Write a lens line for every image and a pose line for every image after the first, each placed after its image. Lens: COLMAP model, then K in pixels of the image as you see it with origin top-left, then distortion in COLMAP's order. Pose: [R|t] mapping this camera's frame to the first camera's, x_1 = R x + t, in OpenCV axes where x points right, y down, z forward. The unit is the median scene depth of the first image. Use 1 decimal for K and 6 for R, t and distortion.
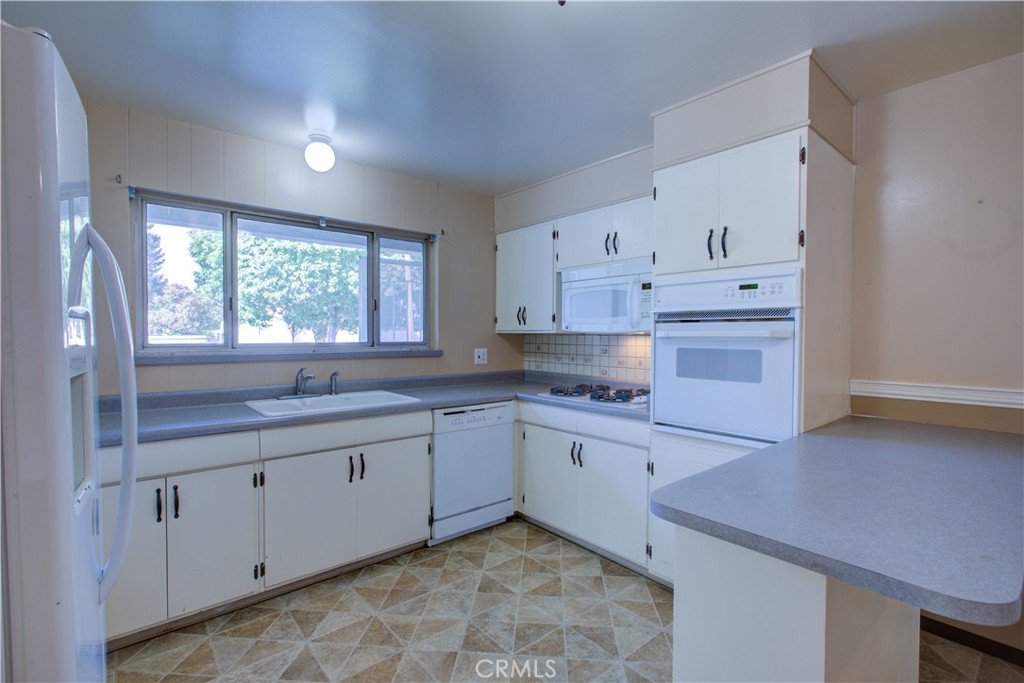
lens RADIAL K [[471.2, 0, 502.9], [0, 471.2, 341.8], [0, 0, 1]] dist [-0.009443, 0.003027]
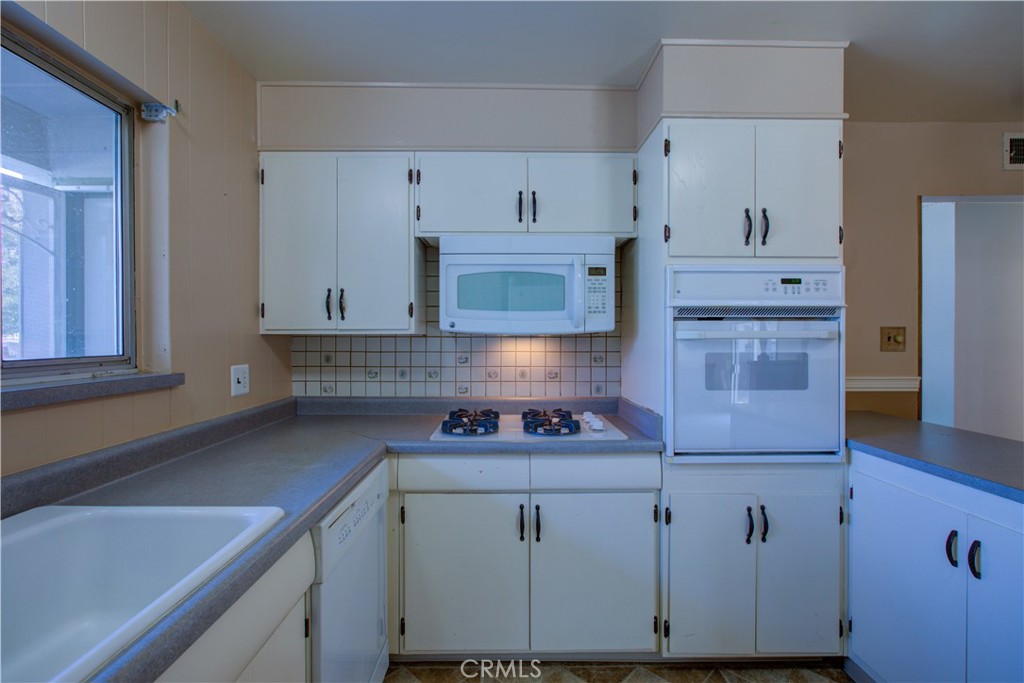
lens RADIAL K [[471.2, 0, 516.6], [0, 471.2, 339.3], [0, 0, 1]] dist [-0.009443, 0.003027]
pose [[0.624900, -0.007642, 0.780668, -0.346705], [0.014886, 0.999887, -0.002128, -0.009757], [-0.780563, 0.012950, 0.624943, 0.606550]]
